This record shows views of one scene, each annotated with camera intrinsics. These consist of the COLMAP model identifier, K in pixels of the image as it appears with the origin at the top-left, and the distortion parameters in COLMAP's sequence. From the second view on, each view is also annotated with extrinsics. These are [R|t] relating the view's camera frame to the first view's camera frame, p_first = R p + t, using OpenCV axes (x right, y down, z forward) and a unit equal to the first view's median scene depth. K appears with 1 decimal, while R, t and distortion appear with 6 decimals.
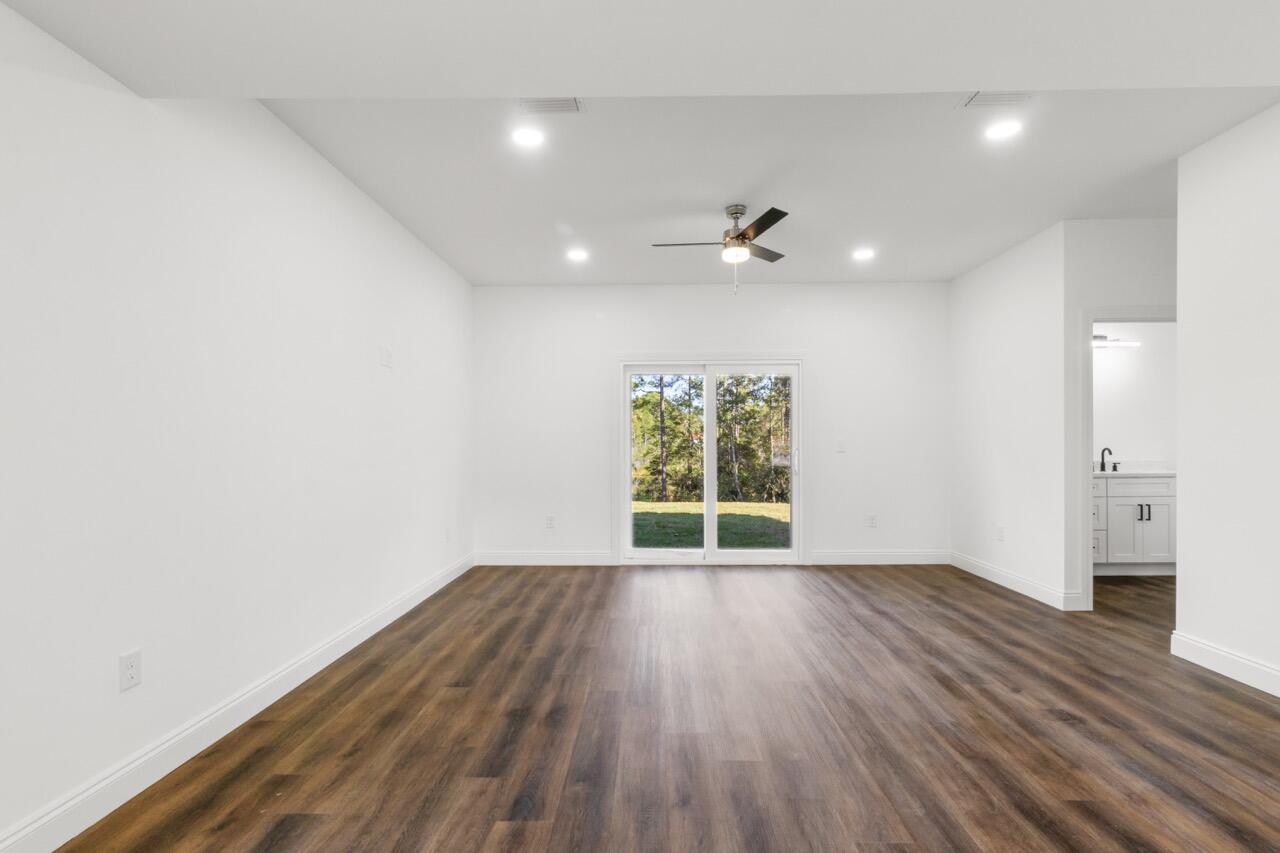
lens RADIAL K [[599.5, 0, 637.5], [0, 599.5, 438.0], [0, 0, 1]] dist [0.003835, -0.000287]
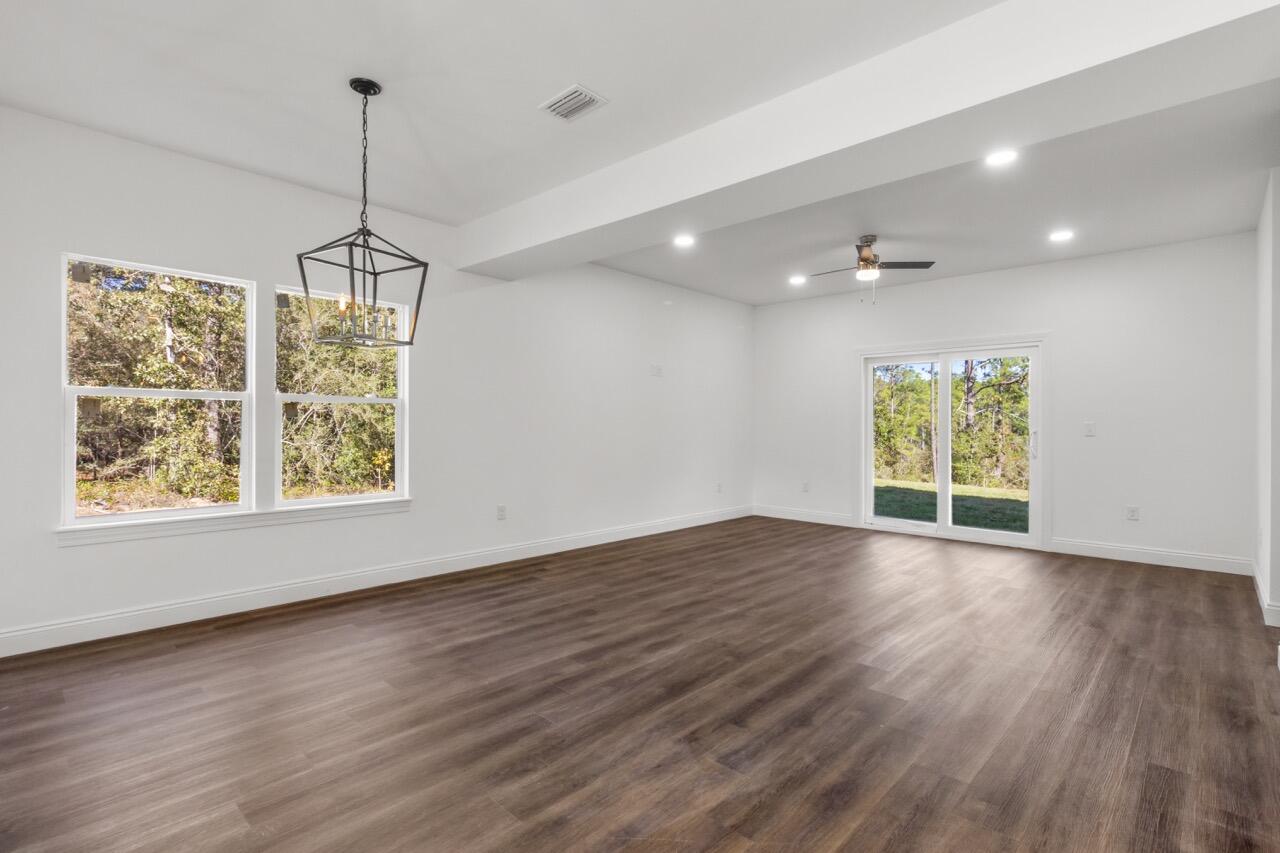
lens RADIAL K [[599.5, 0, 640.2], [0, 599.5, 422.1], [0, 0, 1]] dist [0.003835, -0.000287]
pose [[0.741002, 0.006532, -0.671471, 0.445246], [-0.003229, 0.999976, 0.006164, -0.003167], [0.671495, -0.002399, 0.741005, -0.163829]]
